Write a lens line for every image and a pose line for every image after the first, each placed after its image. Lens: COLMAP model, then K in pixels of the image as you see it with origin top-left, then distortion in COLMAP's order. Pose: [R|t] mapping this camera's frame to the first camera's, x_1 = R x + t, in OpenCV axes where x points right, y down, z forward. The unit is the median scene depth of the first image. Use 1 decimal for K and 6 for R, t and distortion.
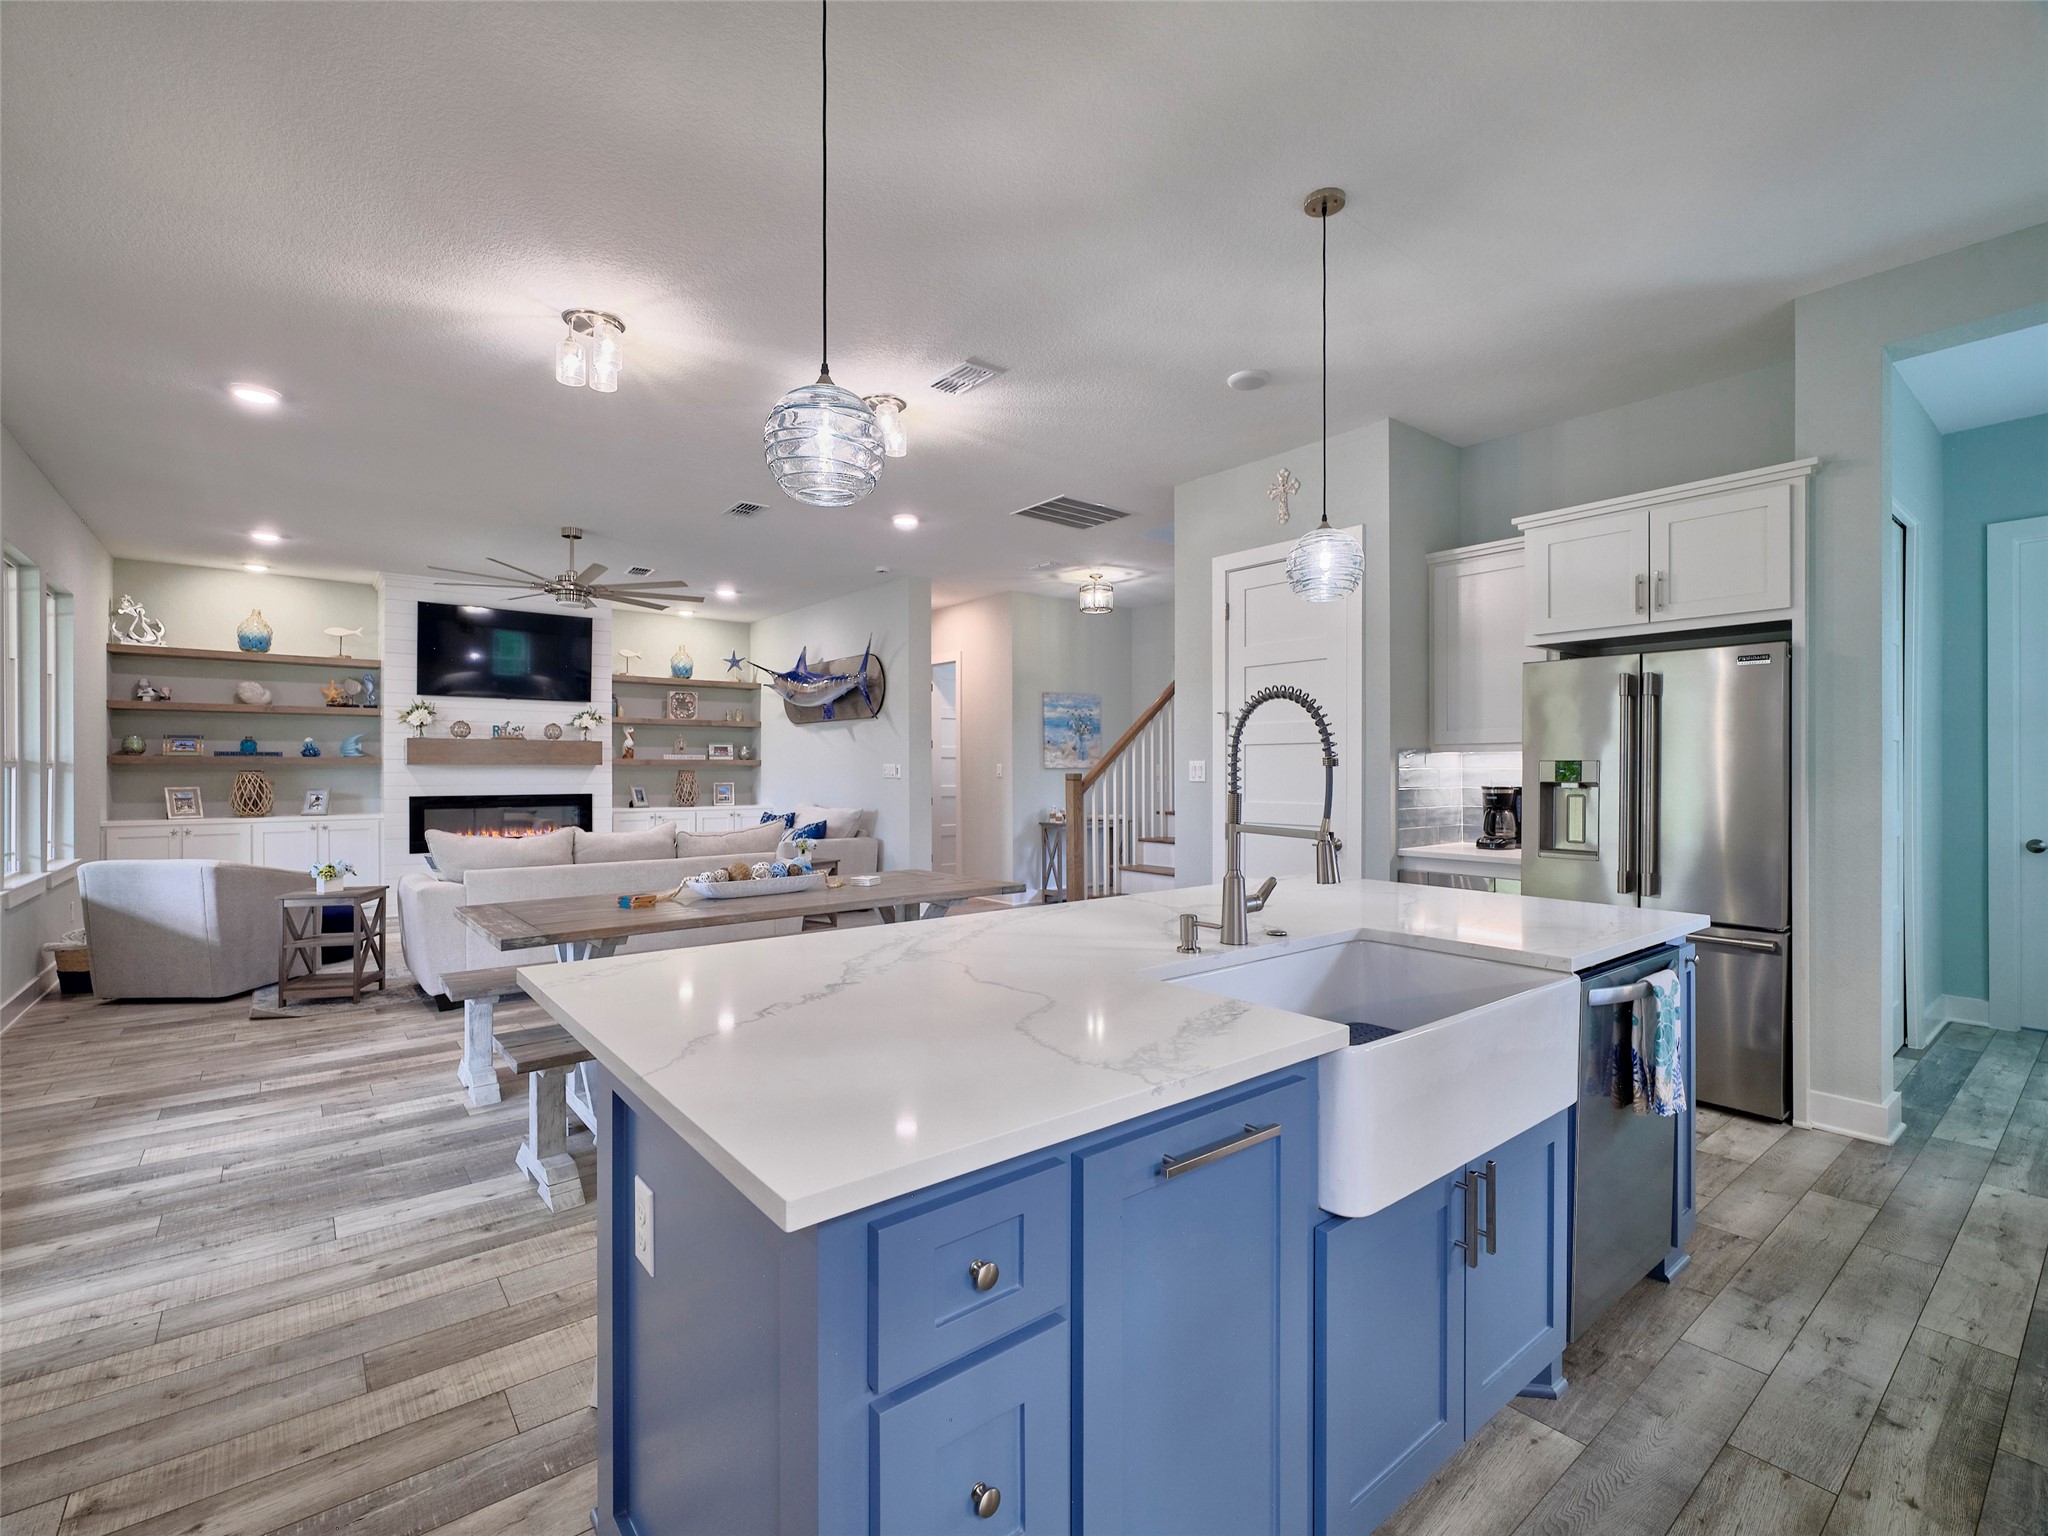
lens RADIAL K [[928.4, 0, 1023.4], [0, 928.4, 767.2], [0, 0, 1]] dist [-0.005095, 0.002315]
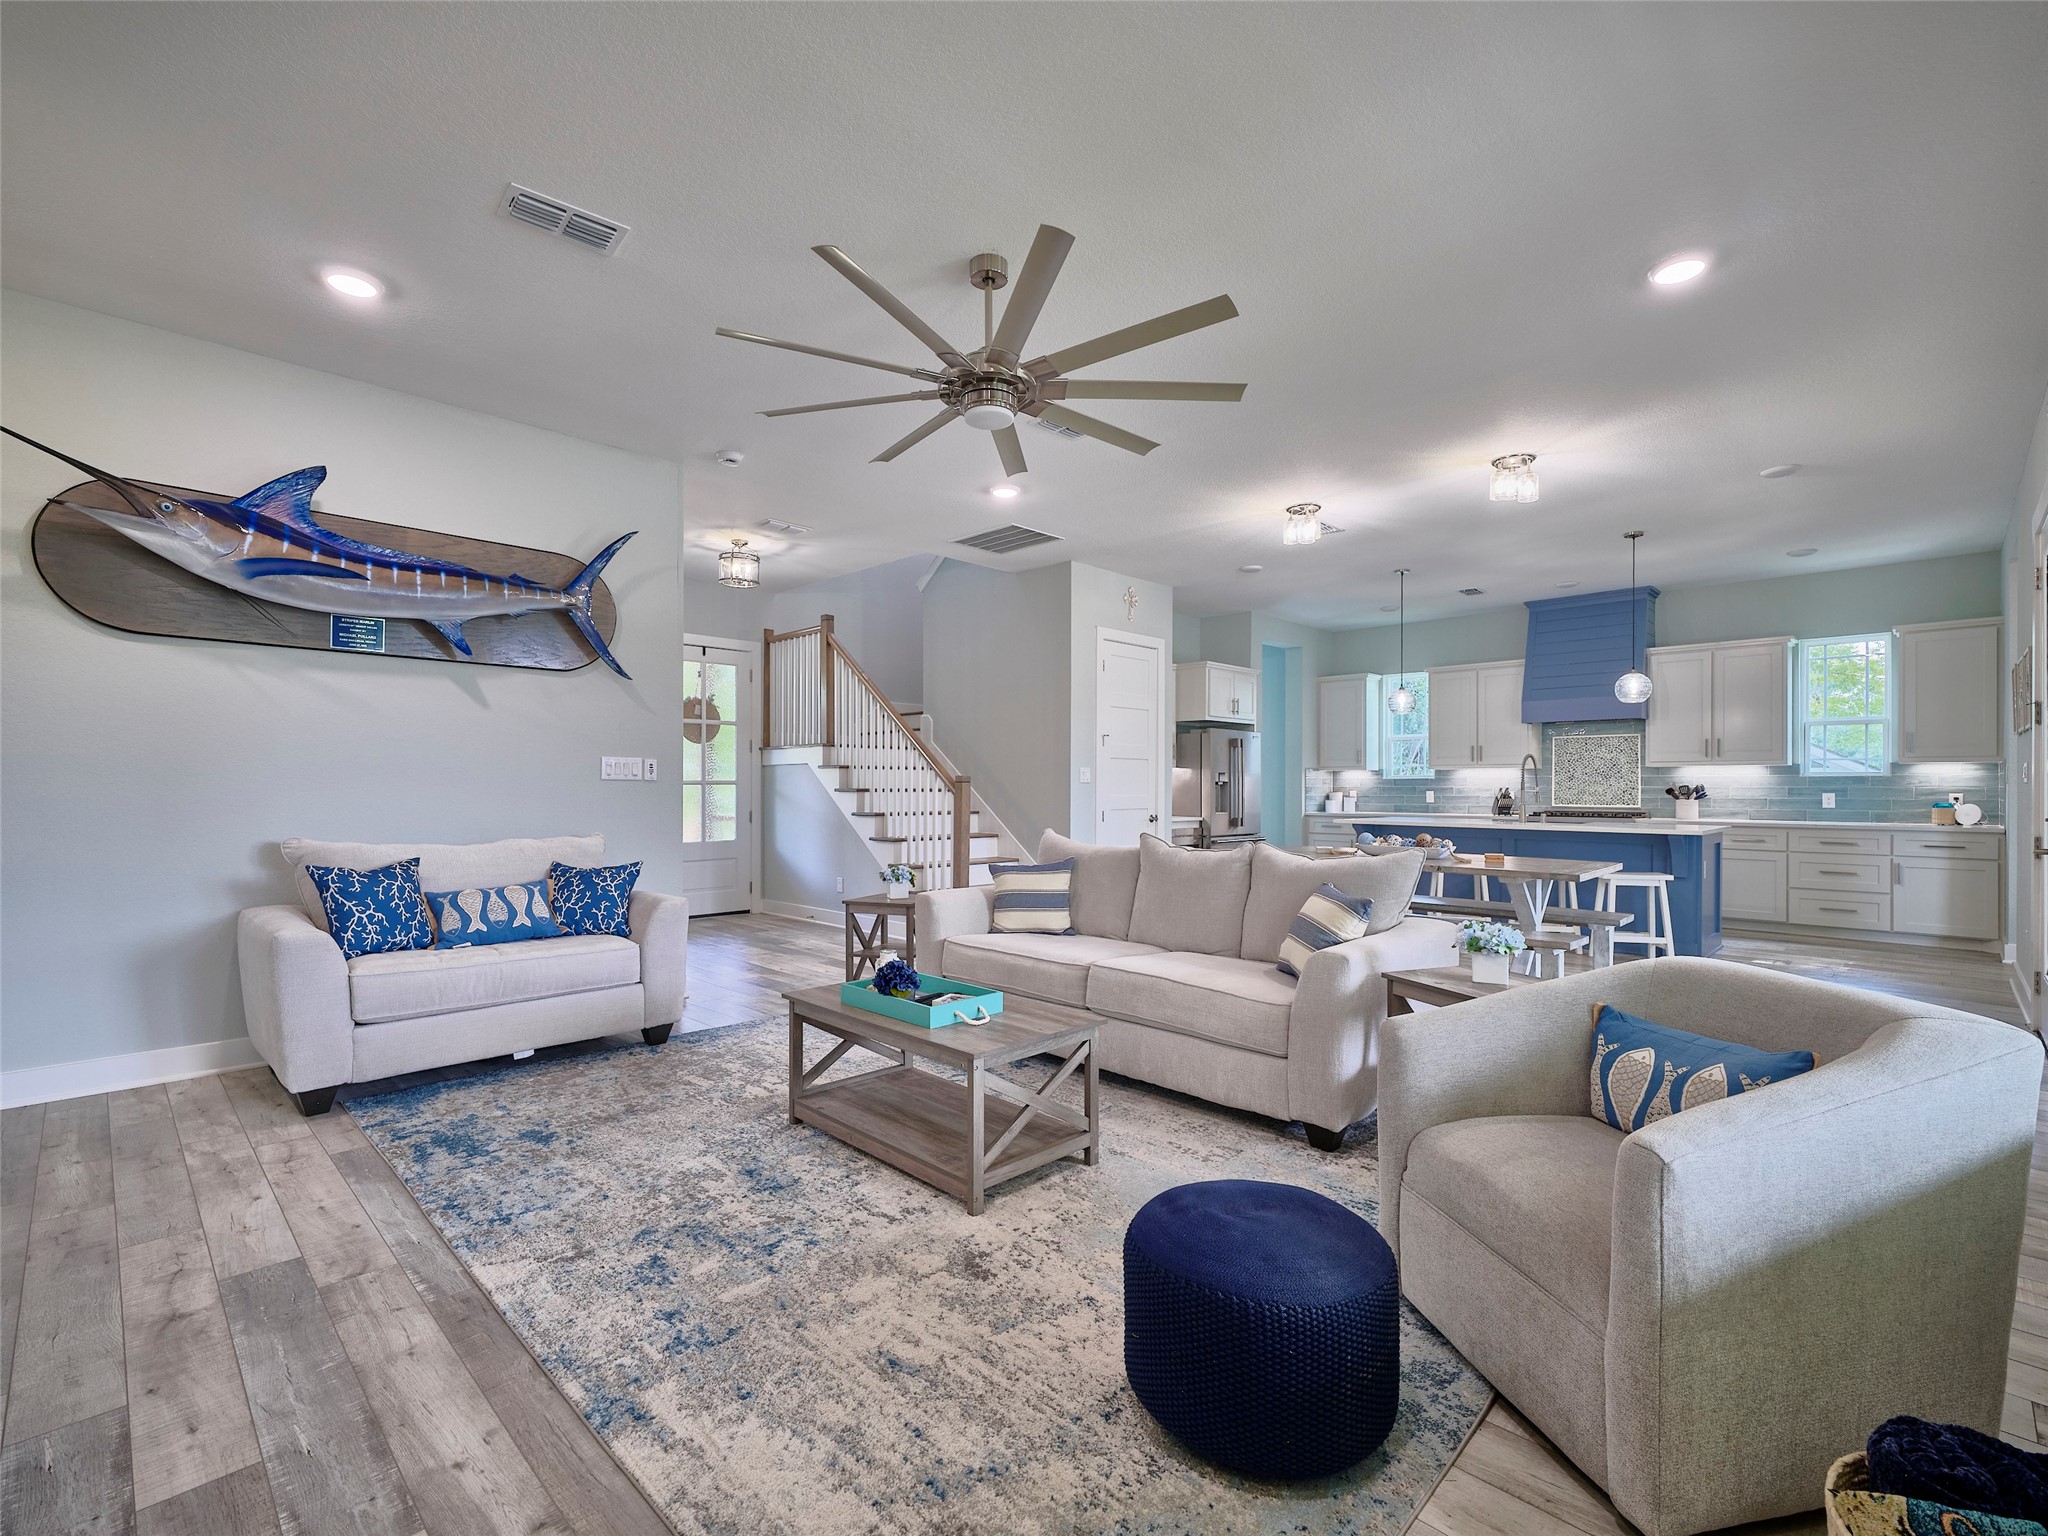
lens RADIAL K [[928.4, 0, 1029.4], [0, 928.4, 782.2], [0, 0, 1]] dist [-0.005095, 0.002315]
pose [[-0.121512, 0.004717, 0.992579, -0.986613], [-0.005244, 0.999972, -0.005395, 0.019061], [-0.992576, -0.005861, -0.121484, 1.050681]]
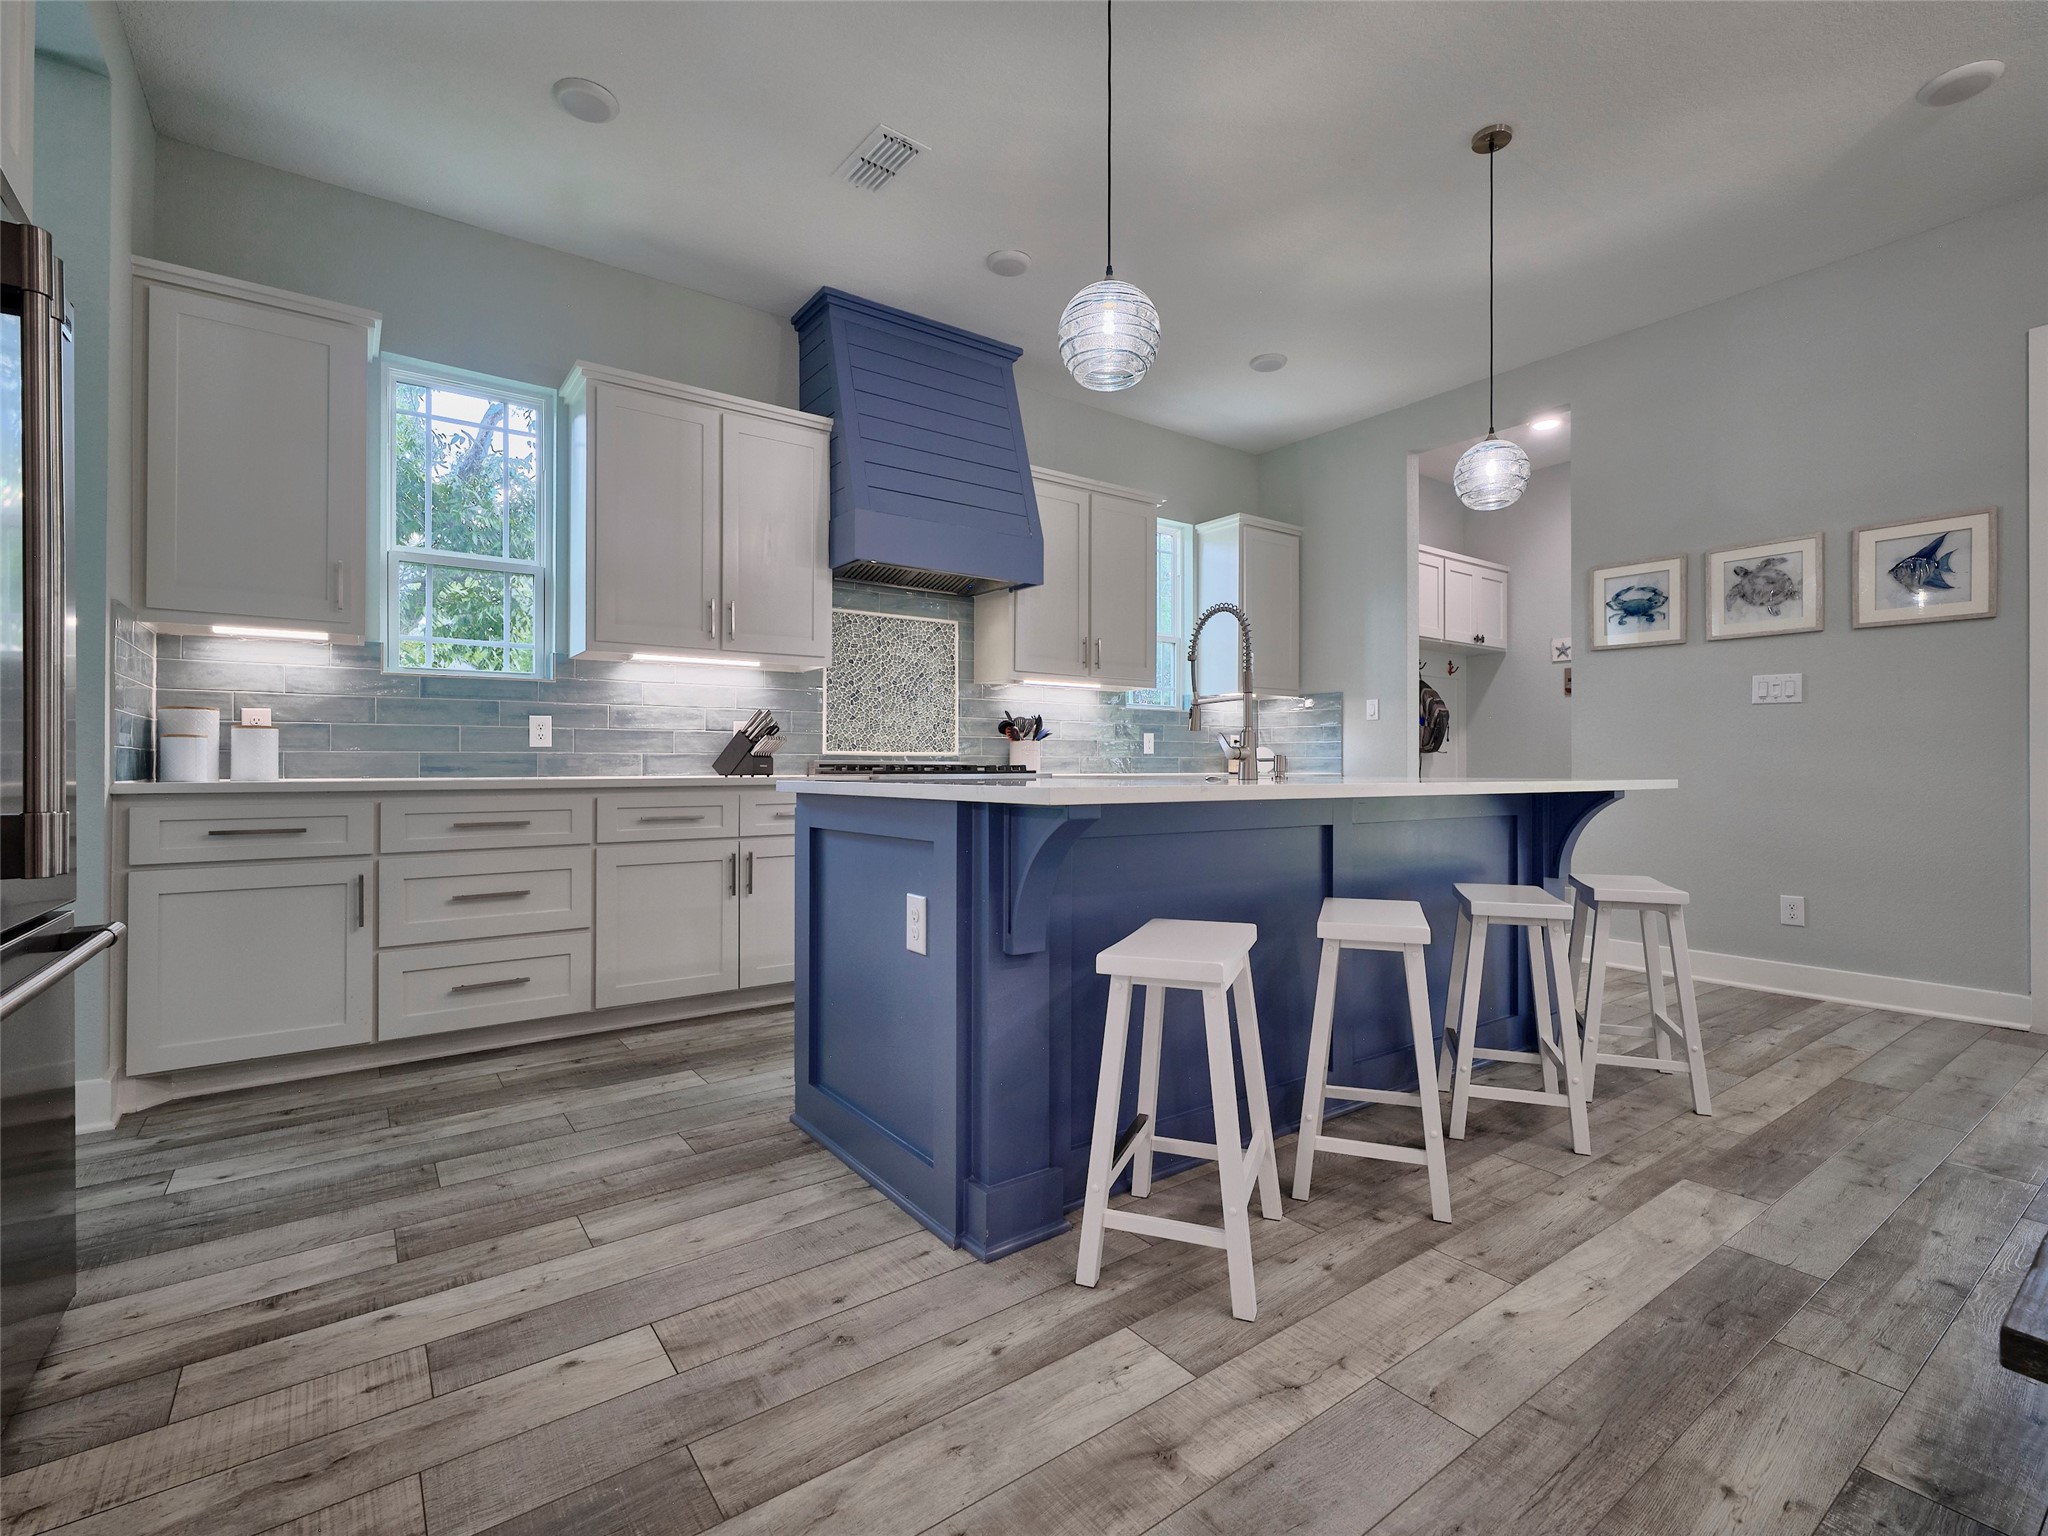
lens RADIAL K [[928.4, 0, 1021.1], [0, 928.4, 762.8], [0, 0, 1]] dist [-0.005095, 0.002315]
pose [[-0.998870, -0.001441, 0.047502, 0.154474], [-0.001666, 0.999988, -0.004704, 0.053184], [-0.047495, -0.004778, -0.998860, 0.744772]]
